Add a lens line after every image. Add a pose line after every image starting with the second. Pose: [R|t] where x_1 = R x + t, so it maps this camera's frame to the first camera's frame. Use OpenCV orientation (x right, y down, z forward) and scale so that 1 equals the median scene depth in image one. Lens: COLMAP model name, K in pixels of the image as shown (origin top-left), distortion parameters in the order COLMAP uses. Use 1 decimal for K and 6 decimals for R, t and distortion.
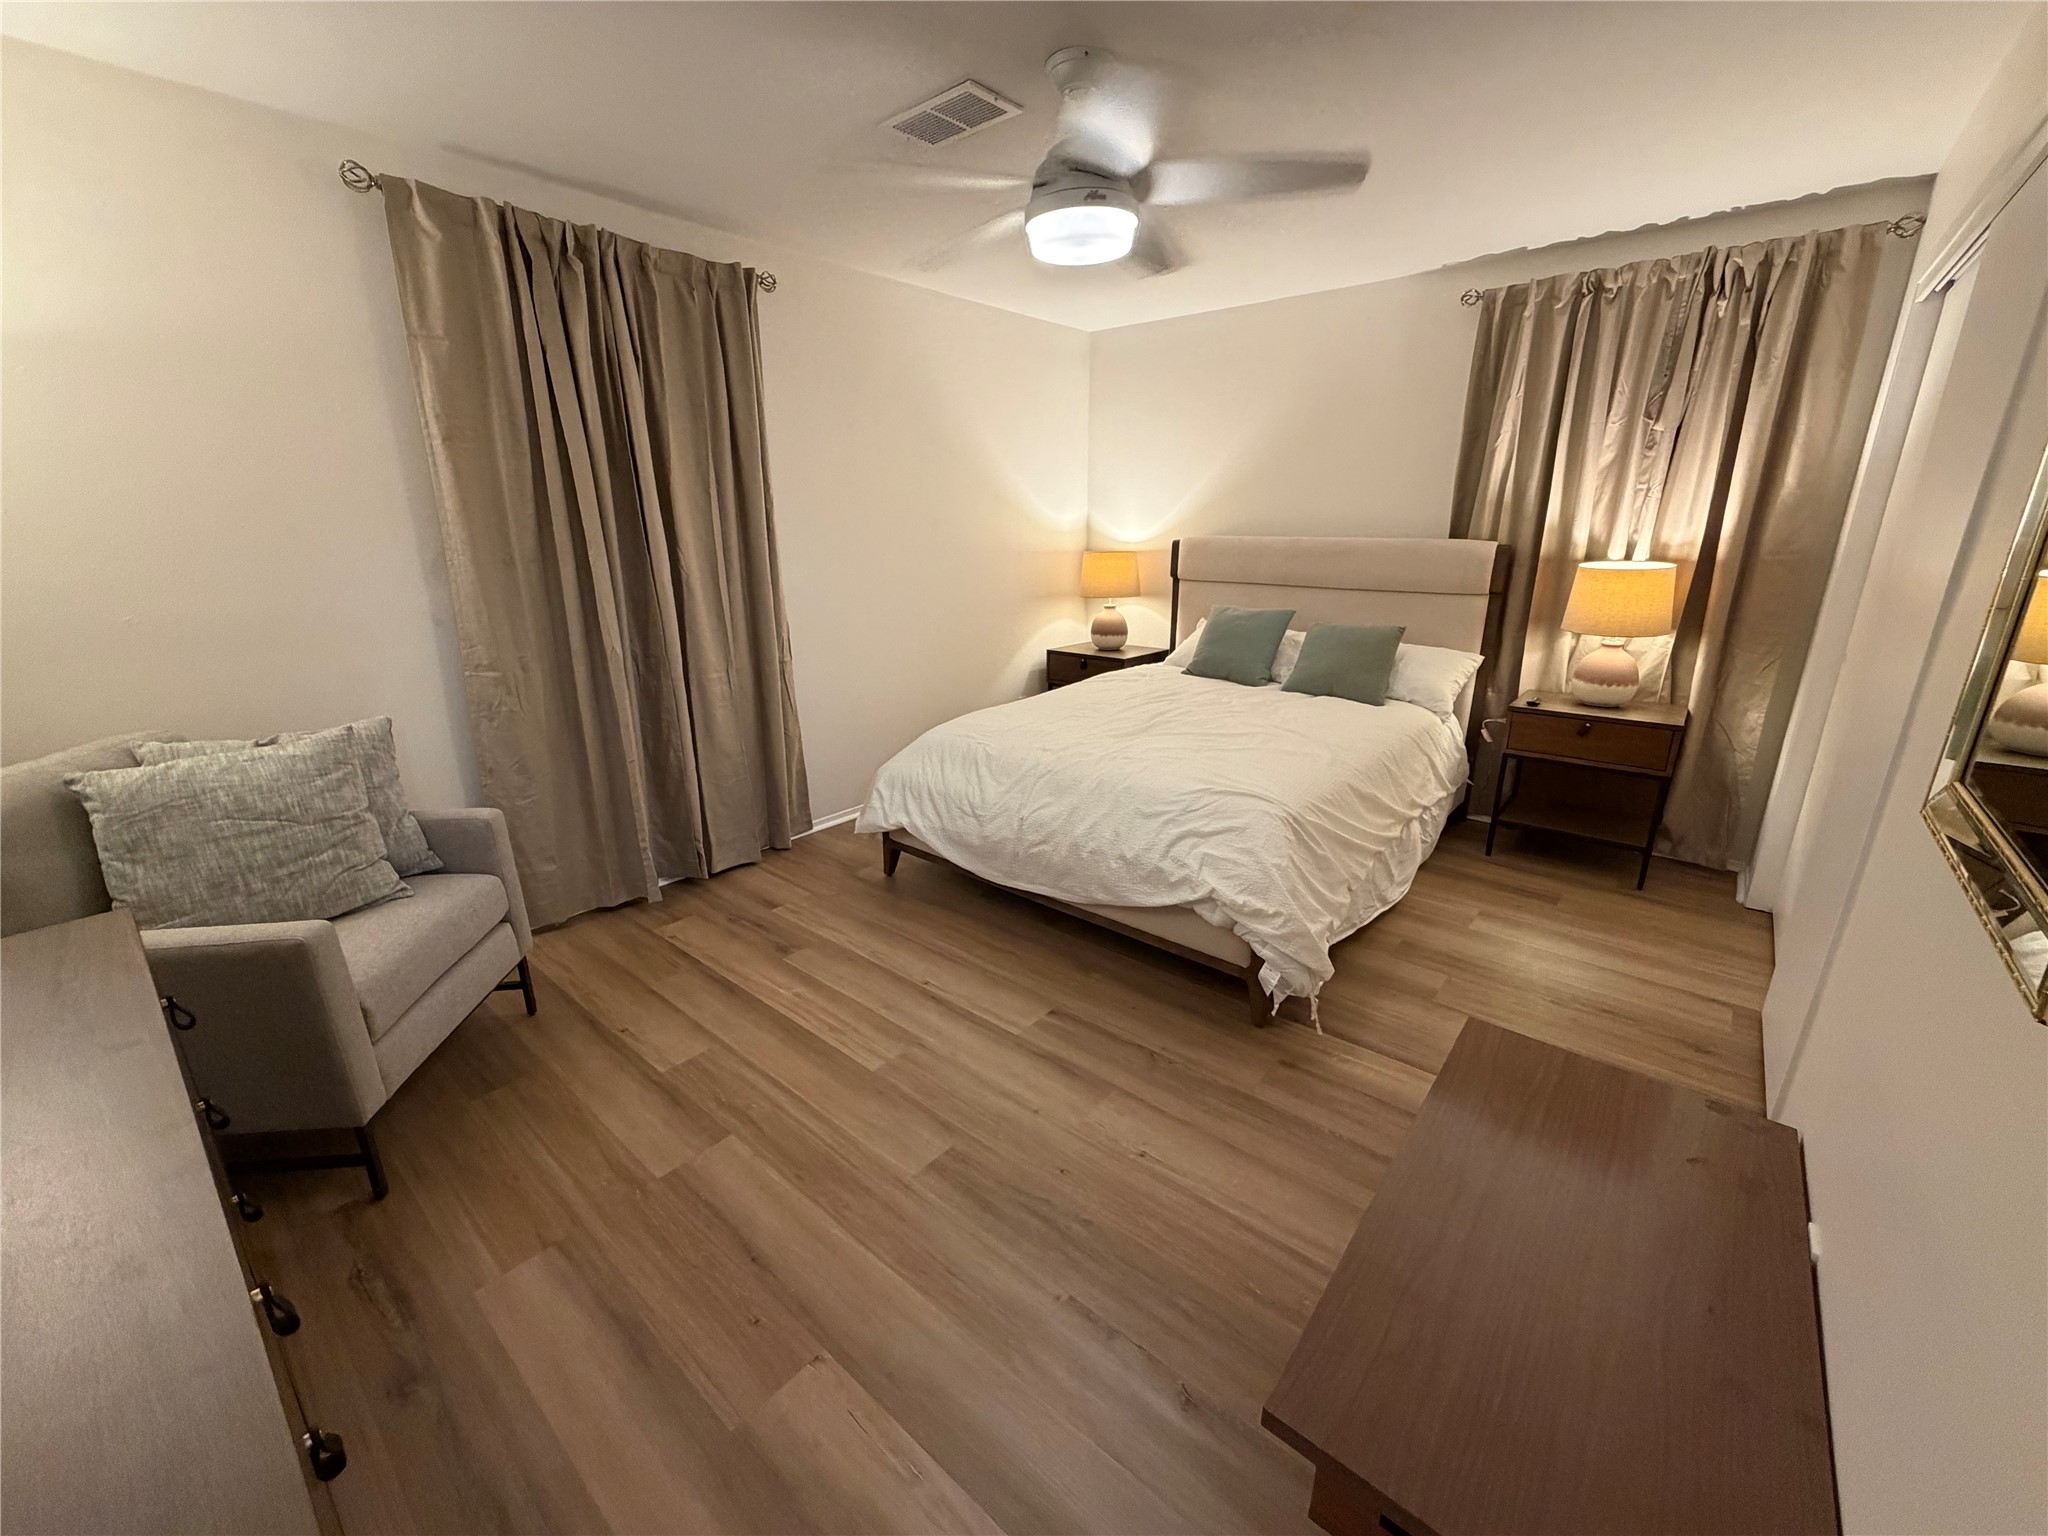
lens RADIAL K [[822.0, 0, 1013.2], [0, 822.0, 764.4], [0, 0, 1]] dist [-0.001421, 0.000186]
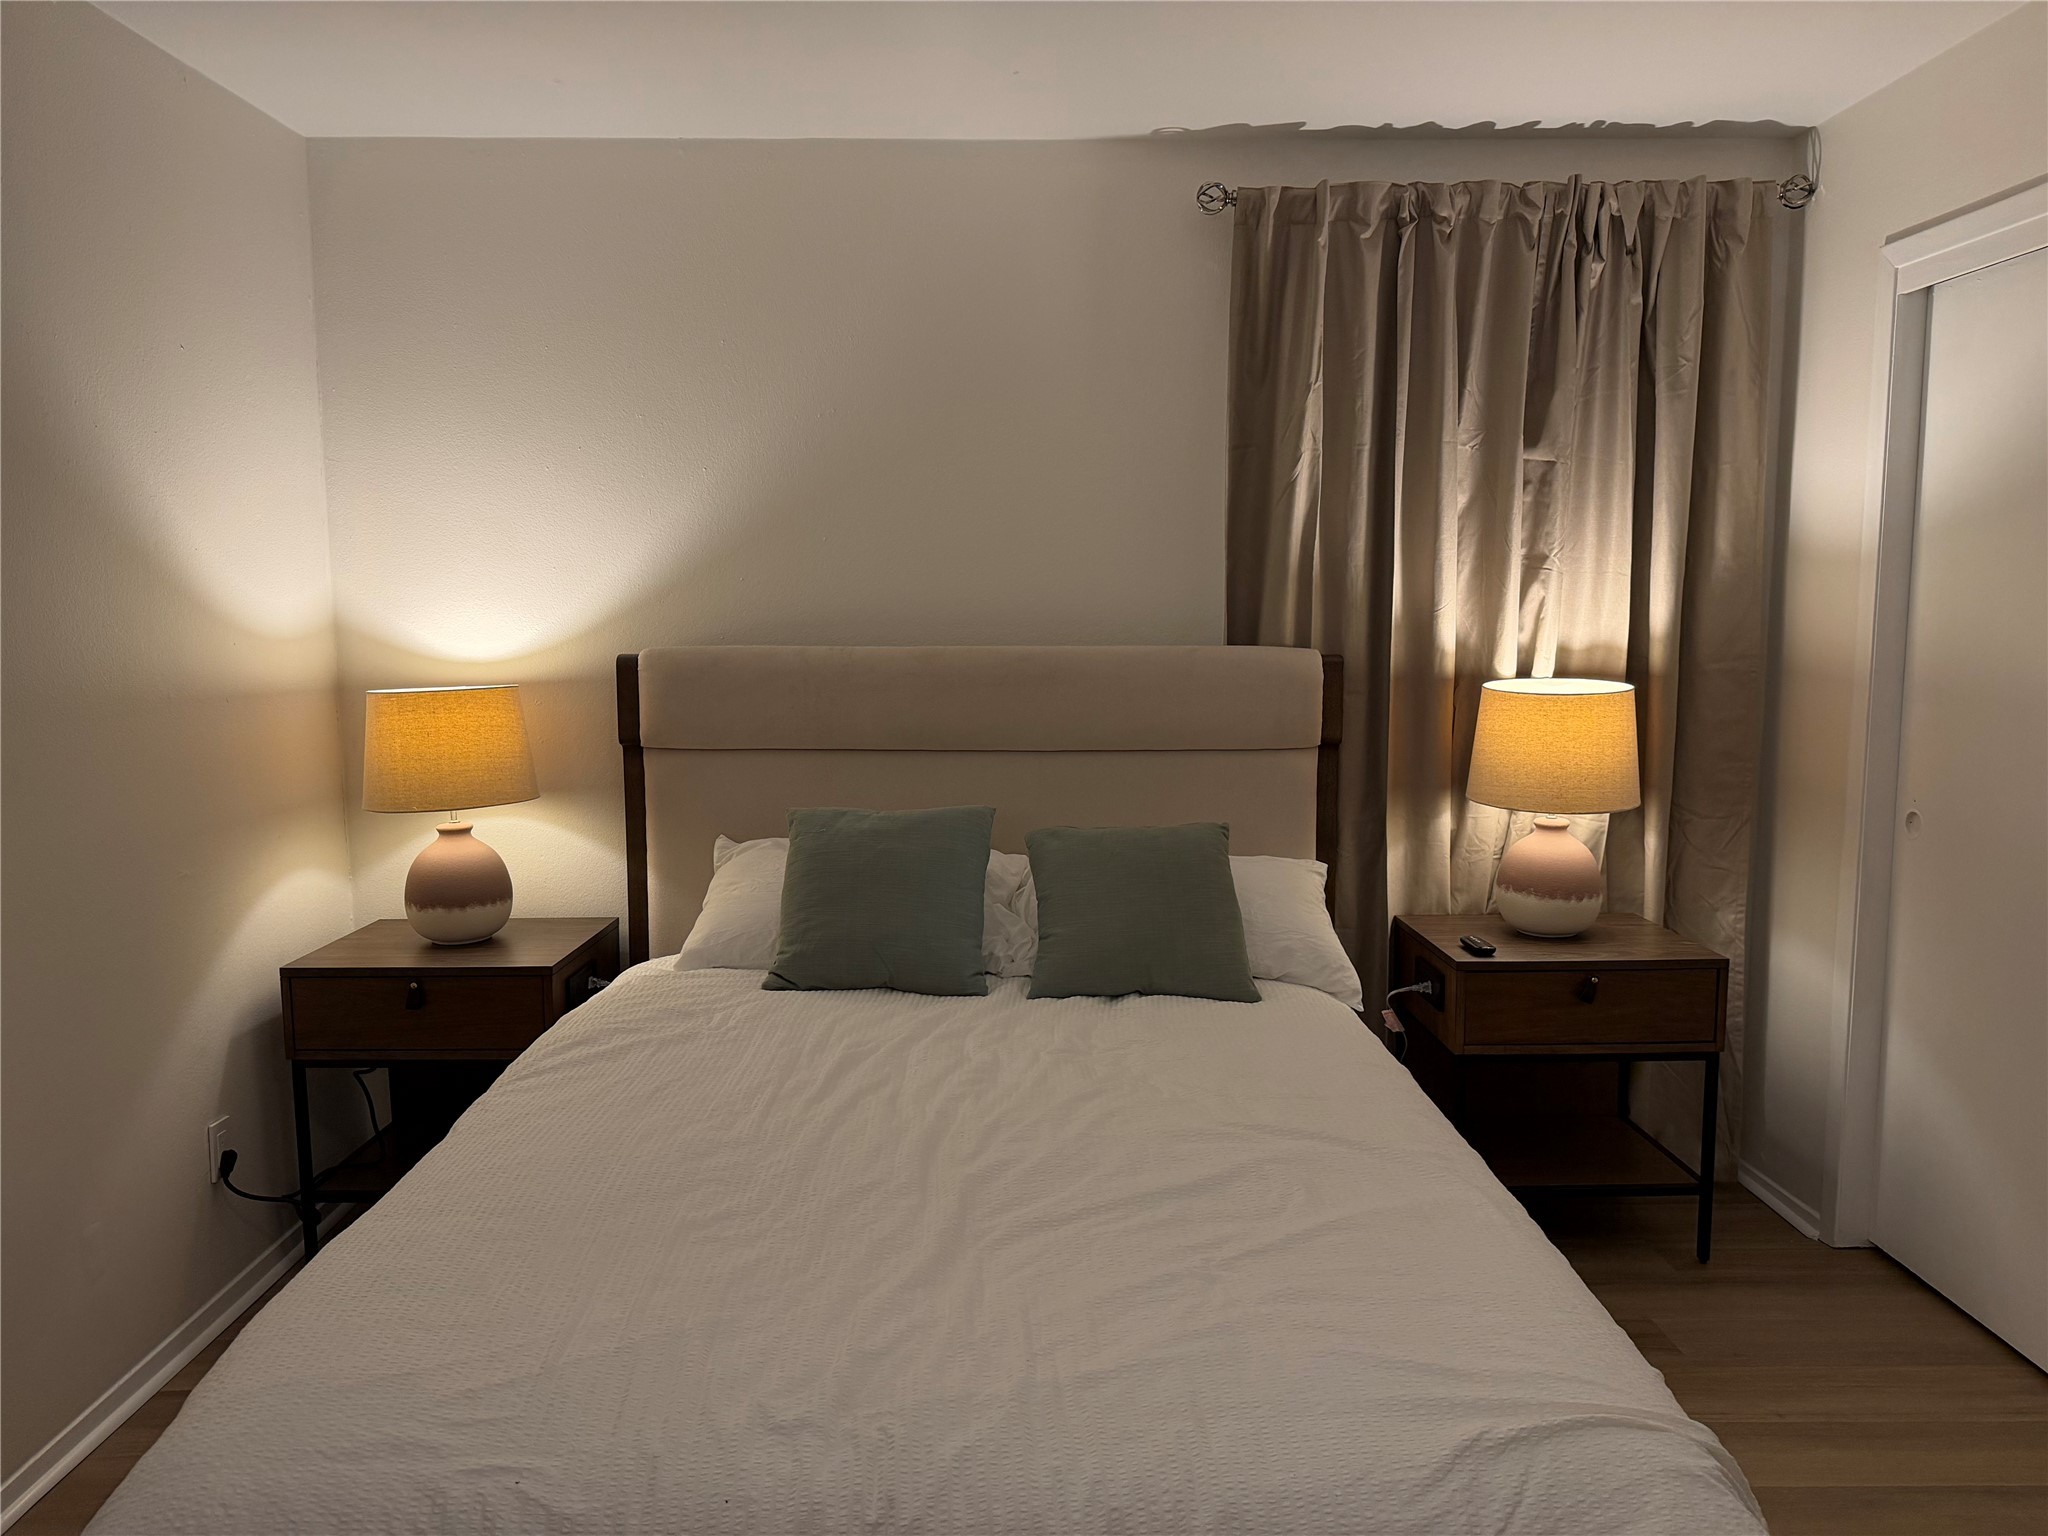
lens RADIAL K [[1420.8, 0, 1026.9], [0, 1420.8, 787.6], [0, 0, 1]] dist [0.009829, -0.005864]
pose [[0.749038, -0.077050, 0.658031, -0.166819], [0.186459, 0.977585, -0.097780, -0.141743], [-0.635747, 0.195937, 0.746615, 0.497604]]
